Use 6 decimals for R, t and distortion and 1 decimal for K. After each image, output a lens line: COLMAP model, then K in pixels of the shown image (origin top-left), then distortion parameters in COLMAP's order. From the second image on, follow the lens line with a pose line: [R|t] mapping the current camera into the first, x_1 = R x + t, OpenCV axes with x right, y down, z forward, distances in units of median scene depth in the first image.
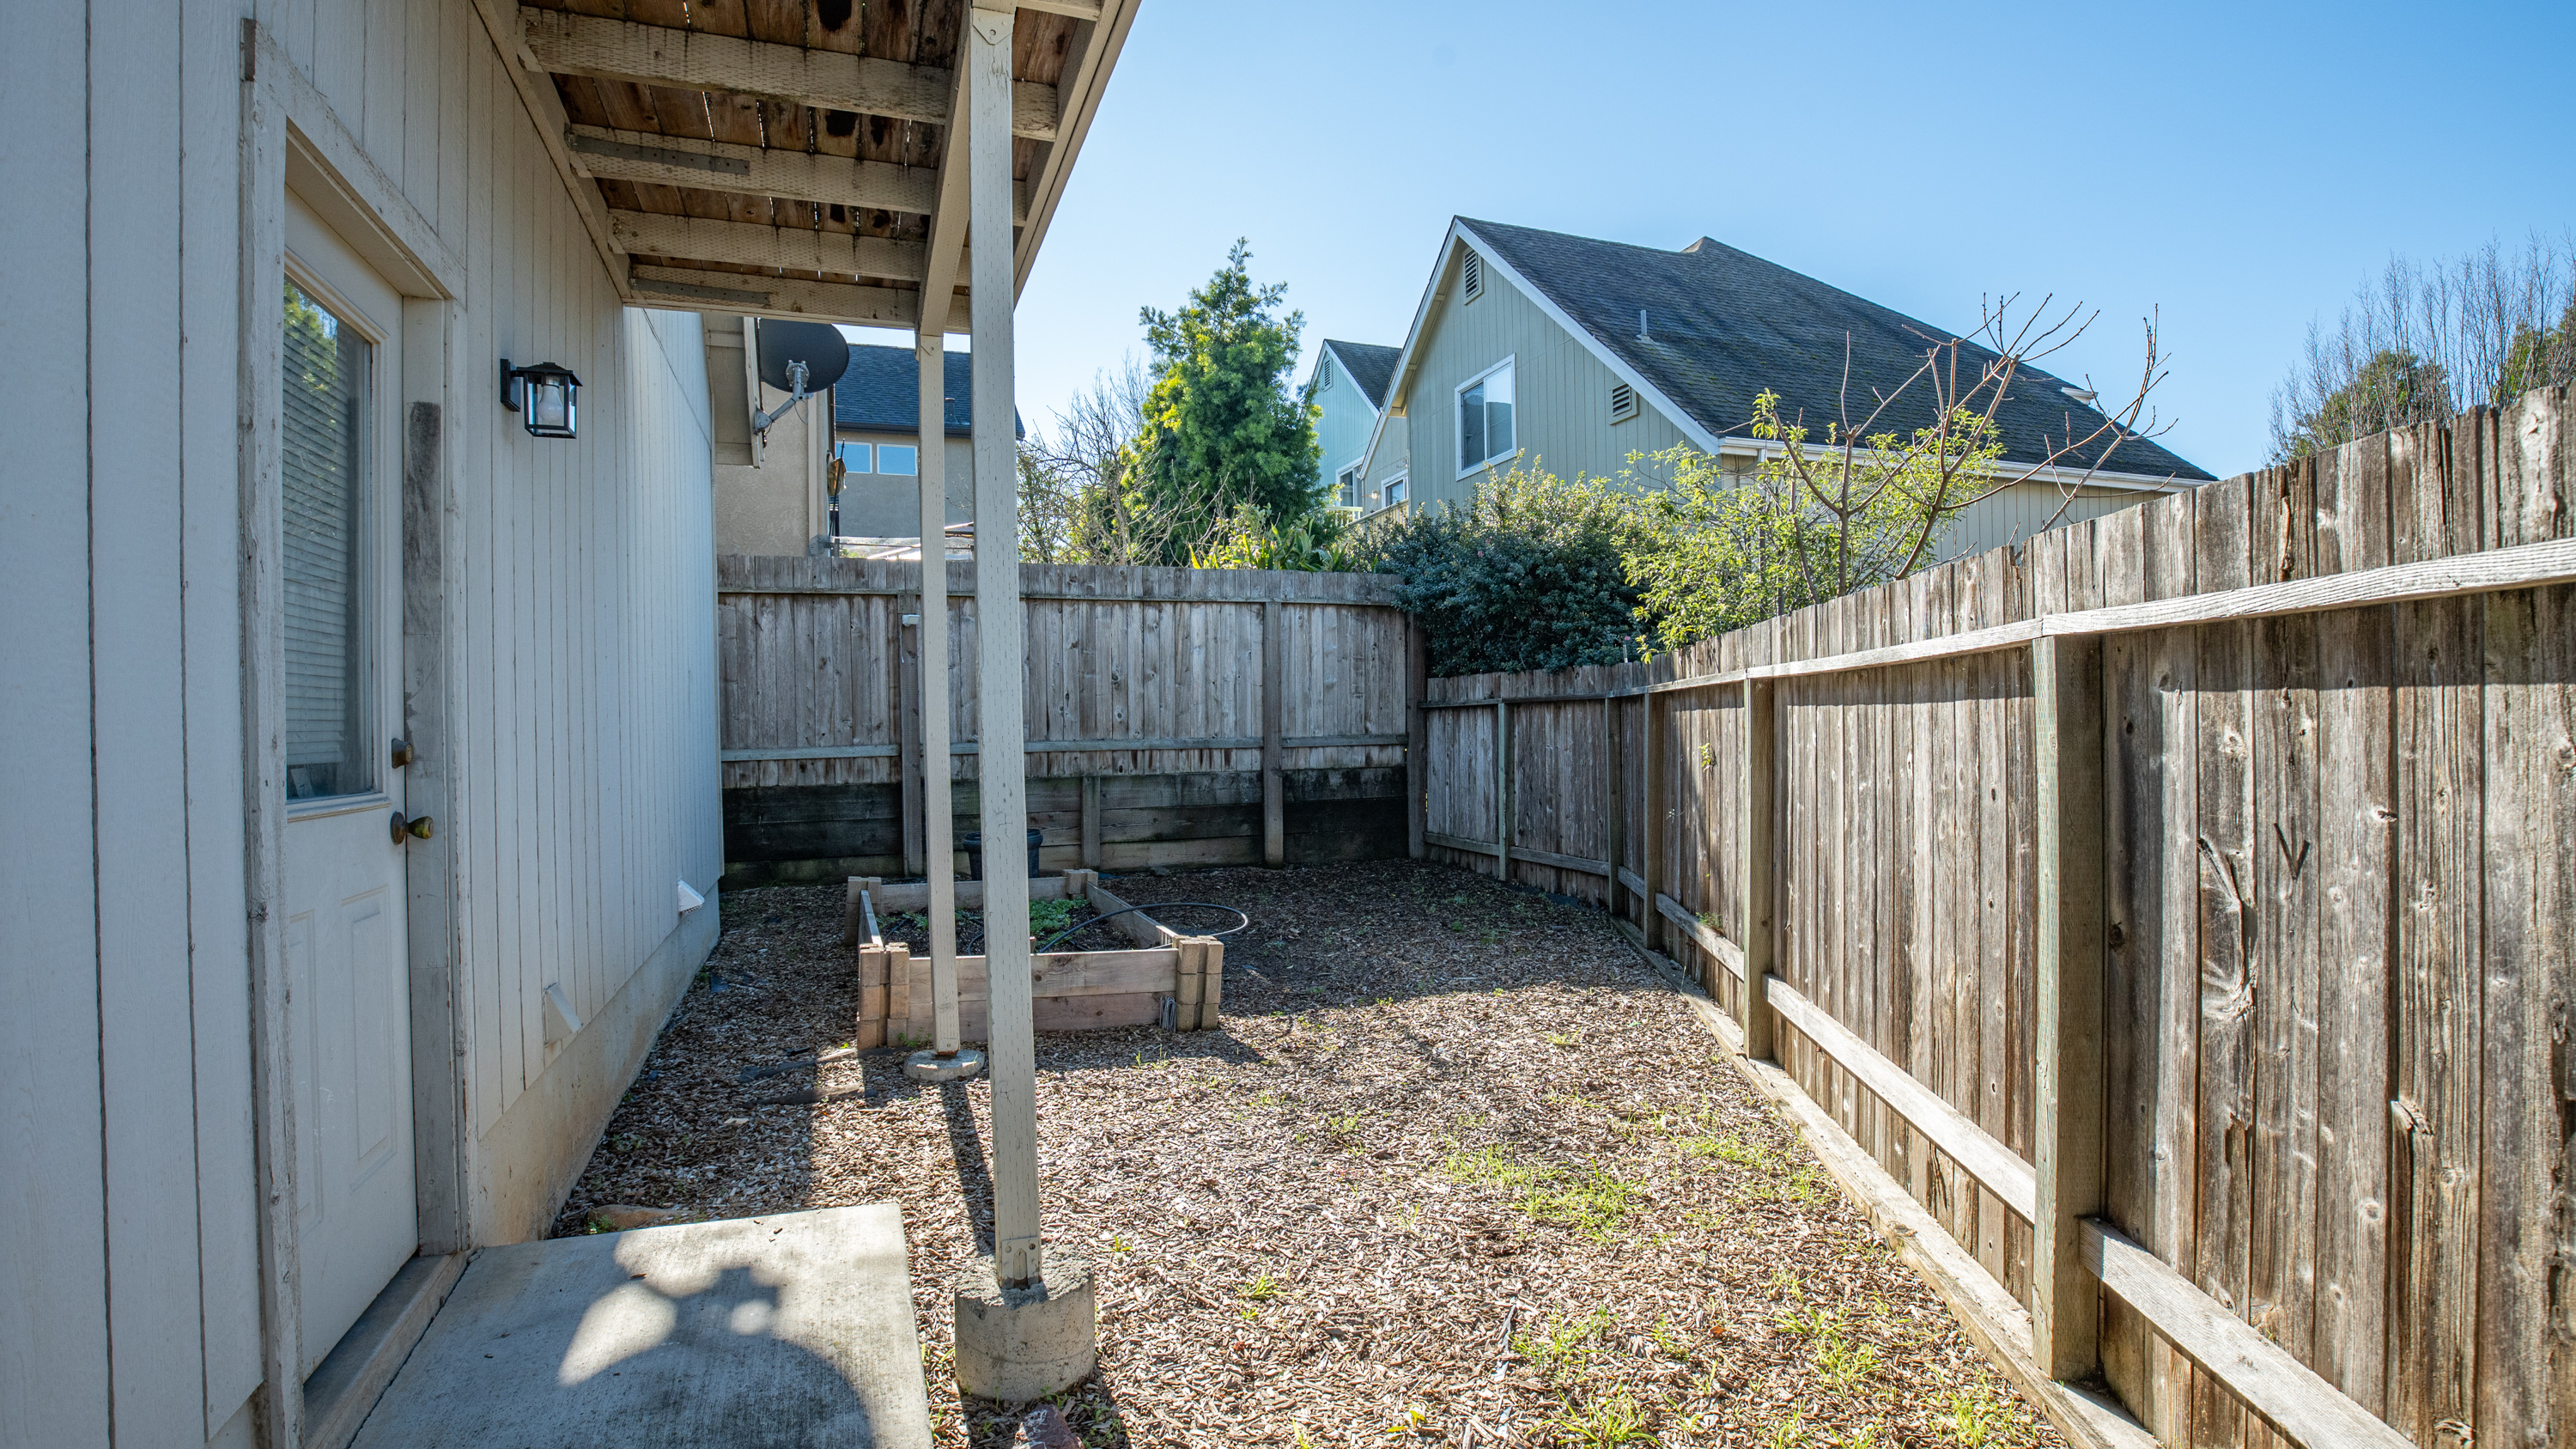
lens RADIAL K [[1182.4, 0, 1285.7], [0, 1182.4, 722.0], [0, 0, 1]] dist [-0.032291, 0.005182]
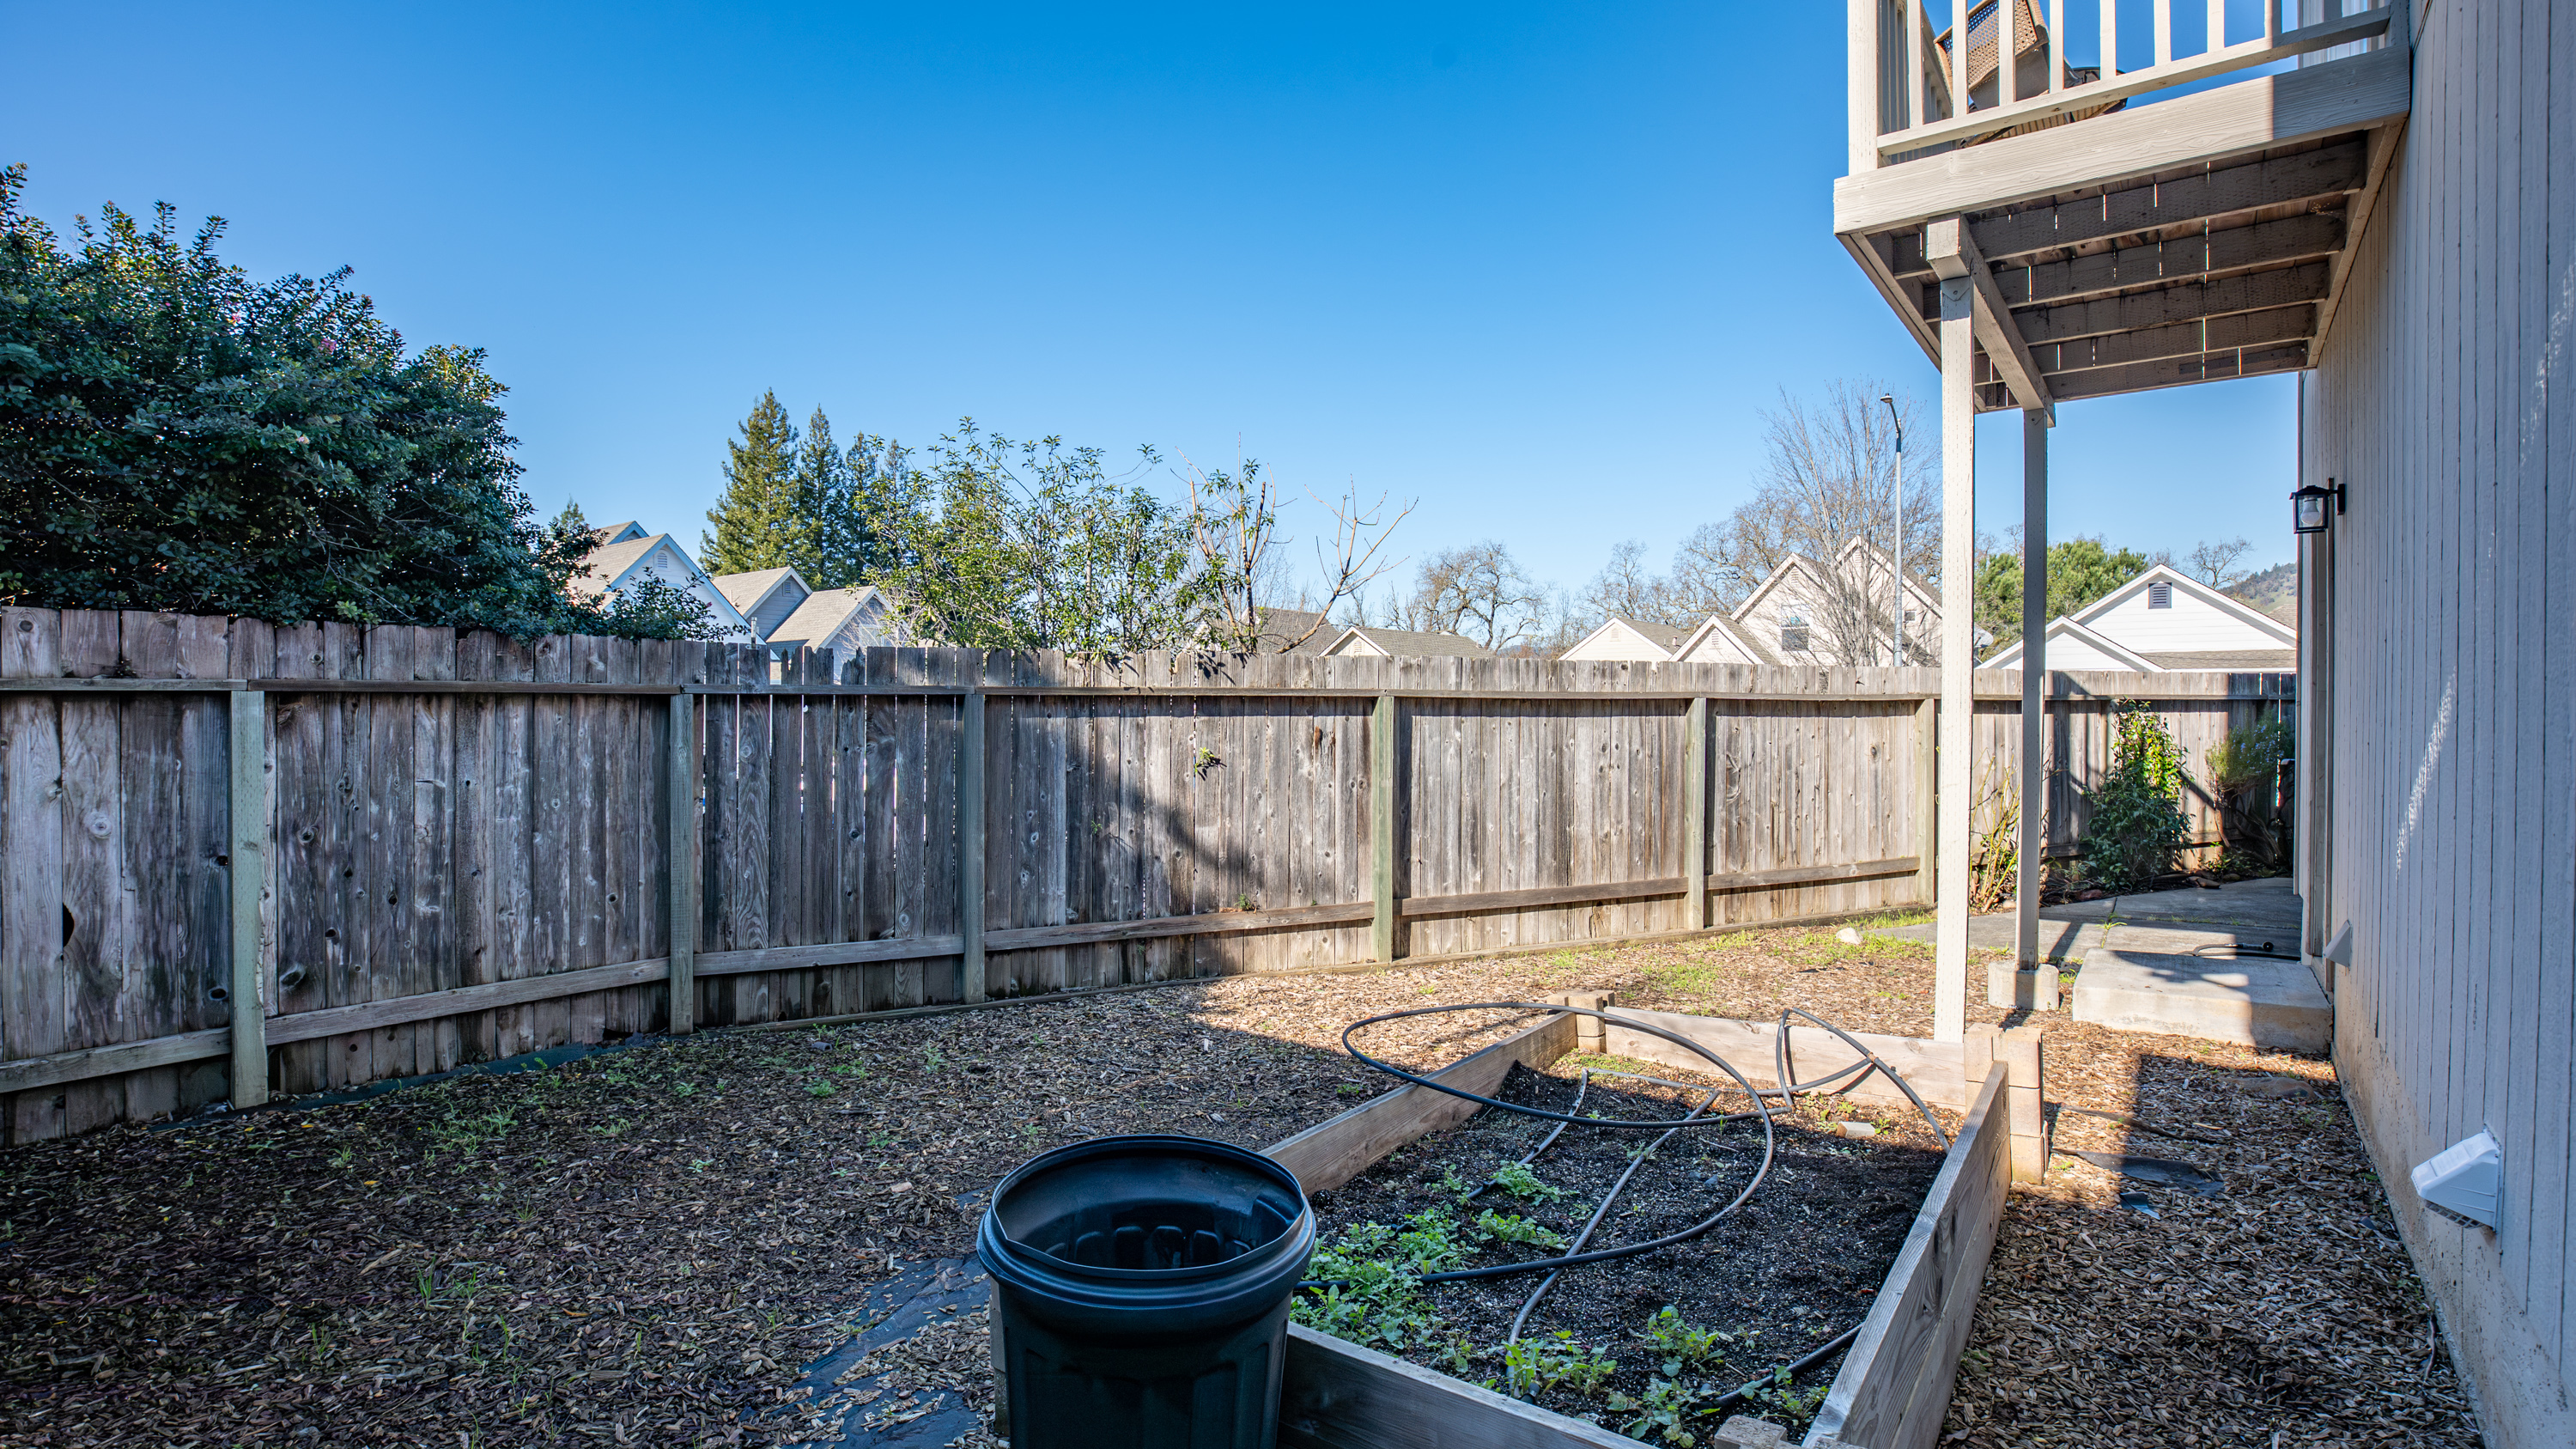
lens RADIAL K [[1187.4, 0, 1295.4], [0, 1187.4, 716.2], [0, 0, 1]] dist [-0.028903, 0.000386]
pose [[-0.522469, 0.009262, 0.852608, -0.249891], [0.007599, 0.999952, -0.006206, -0.001204], [-0.852624, 0.003236, -0.522515, 0.596258]]
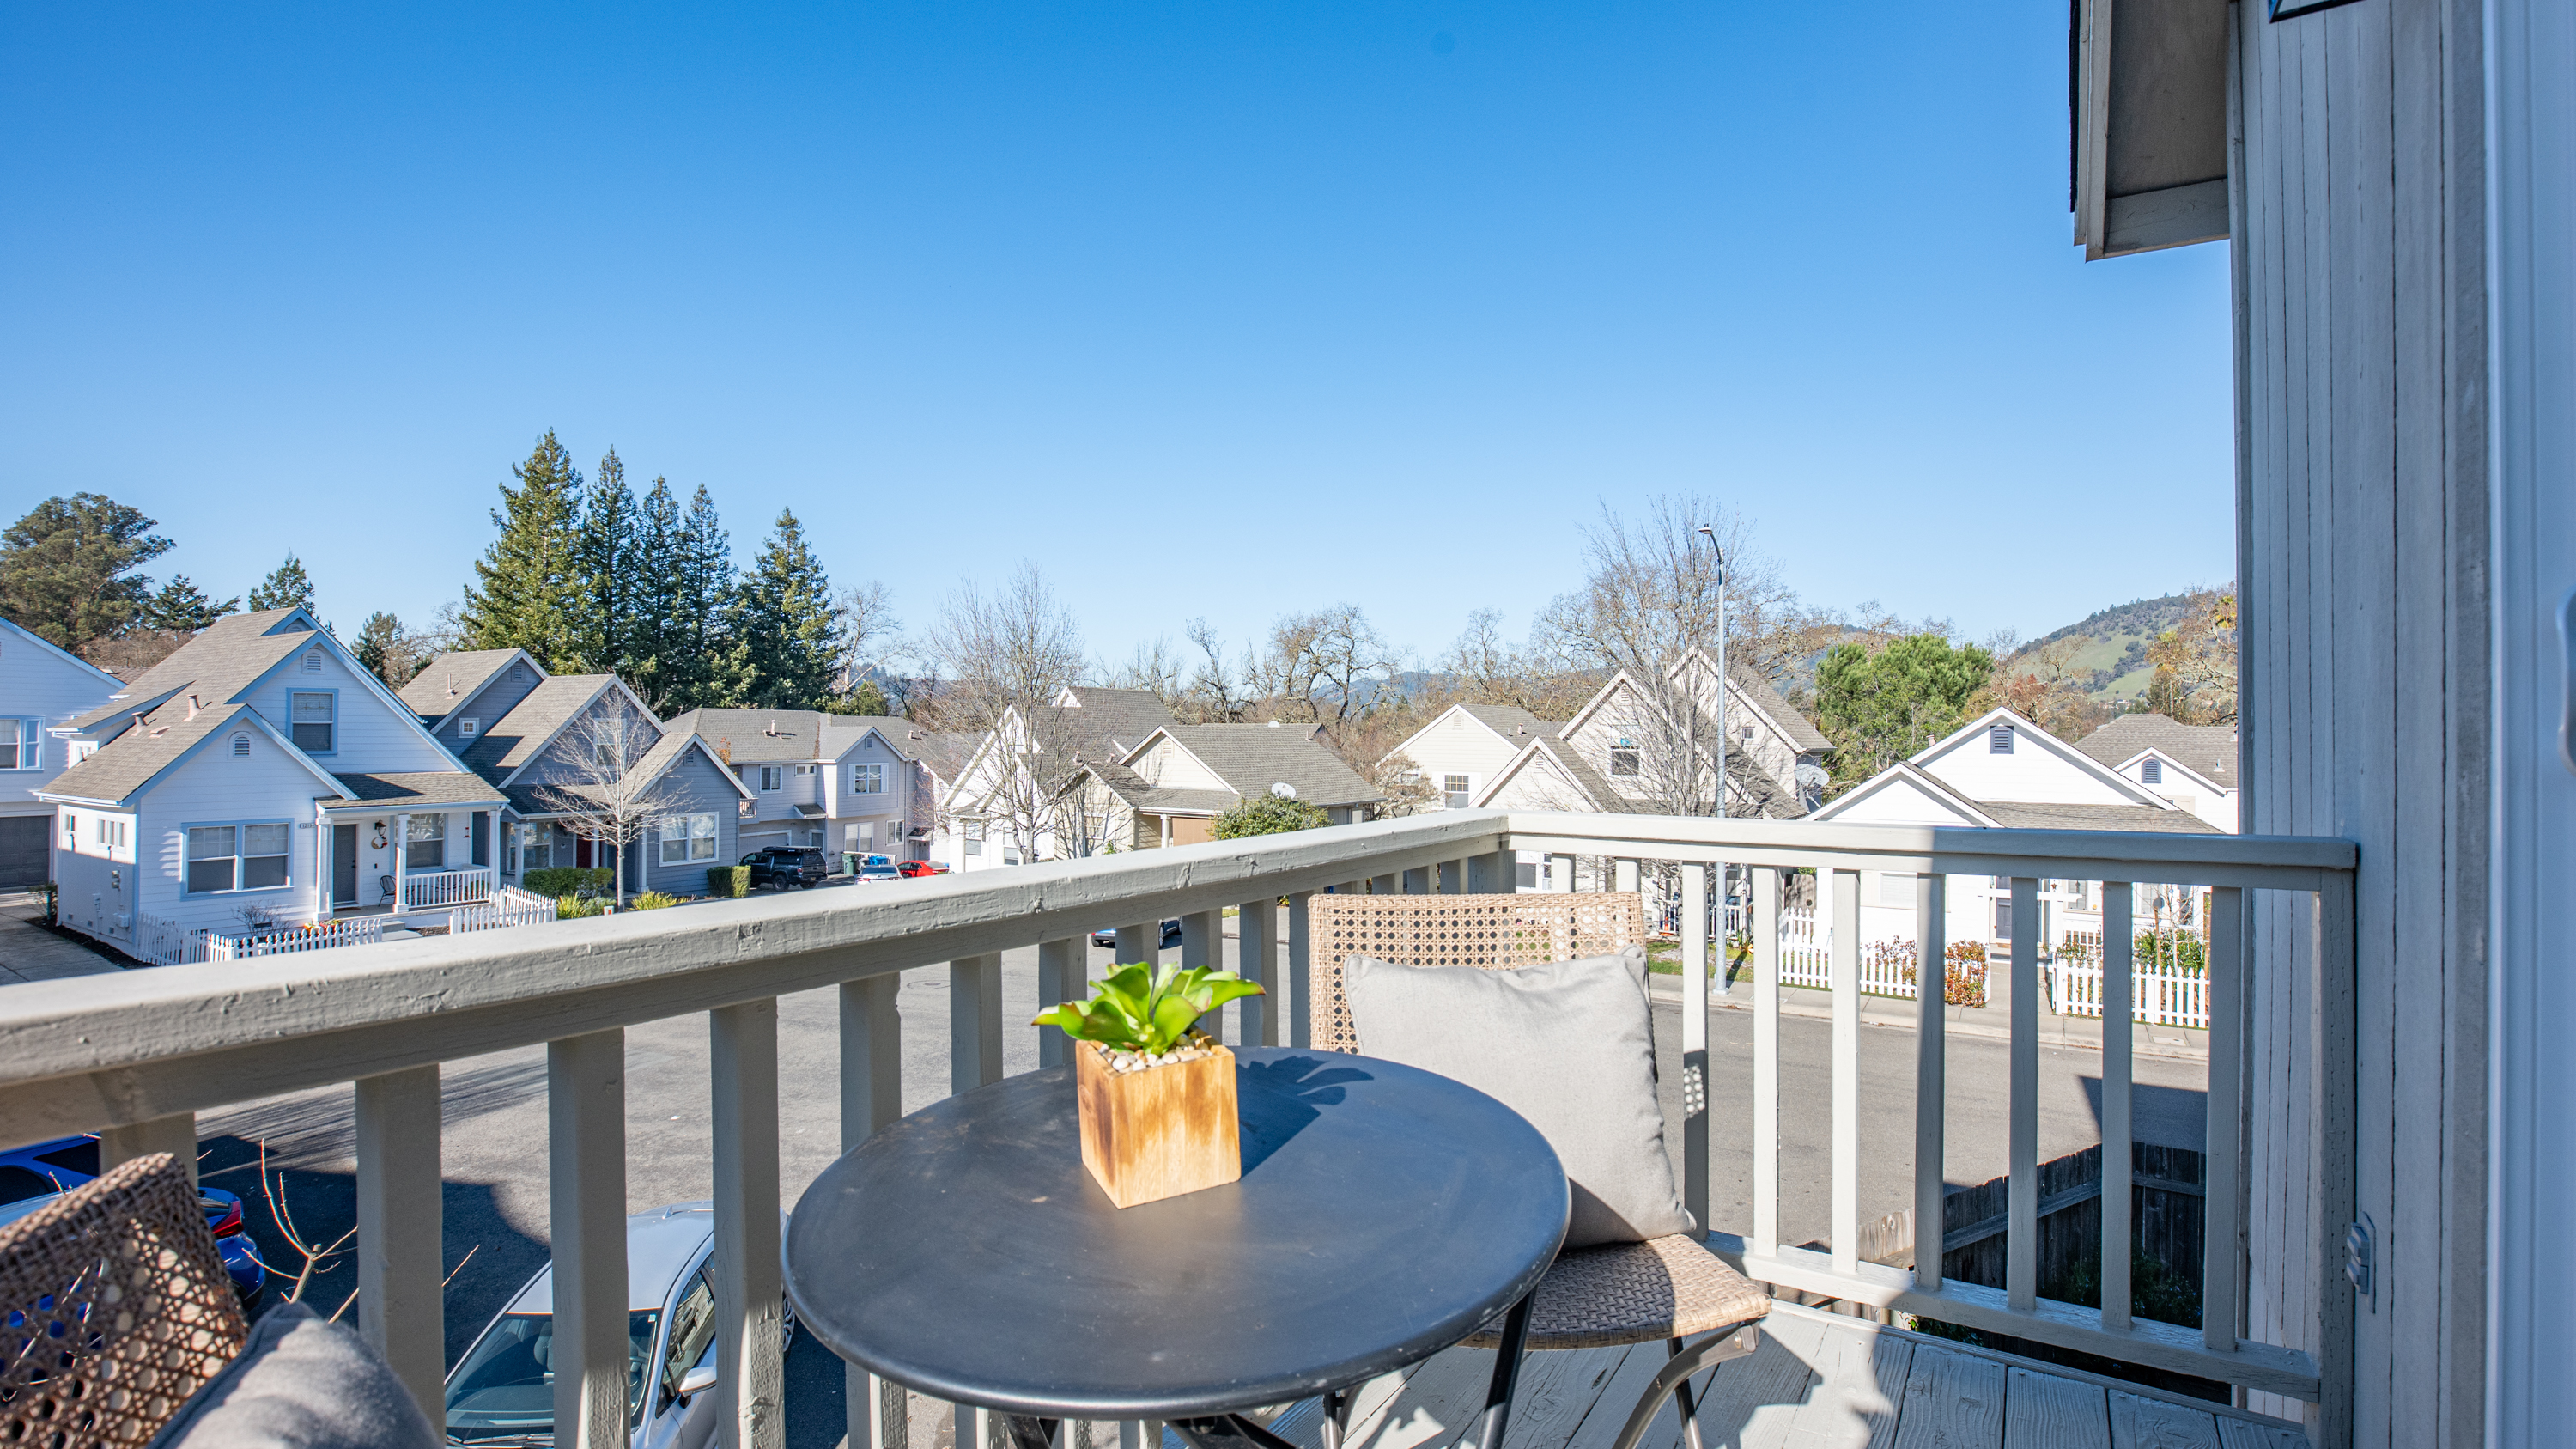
lens RADIAL K [[1187.4, 0, 1295.4], [0, 1187.4, 716.2], [0, 0, 1]] dist [-0.028903, 0.000386]
pose [[-0.597814, 0.022320, 0.801324, -0.134592], [0.000230, 0.999617, -0.027672, -0.198293], [-0.801635, -0.016358, -0.597590, 0.275469]]
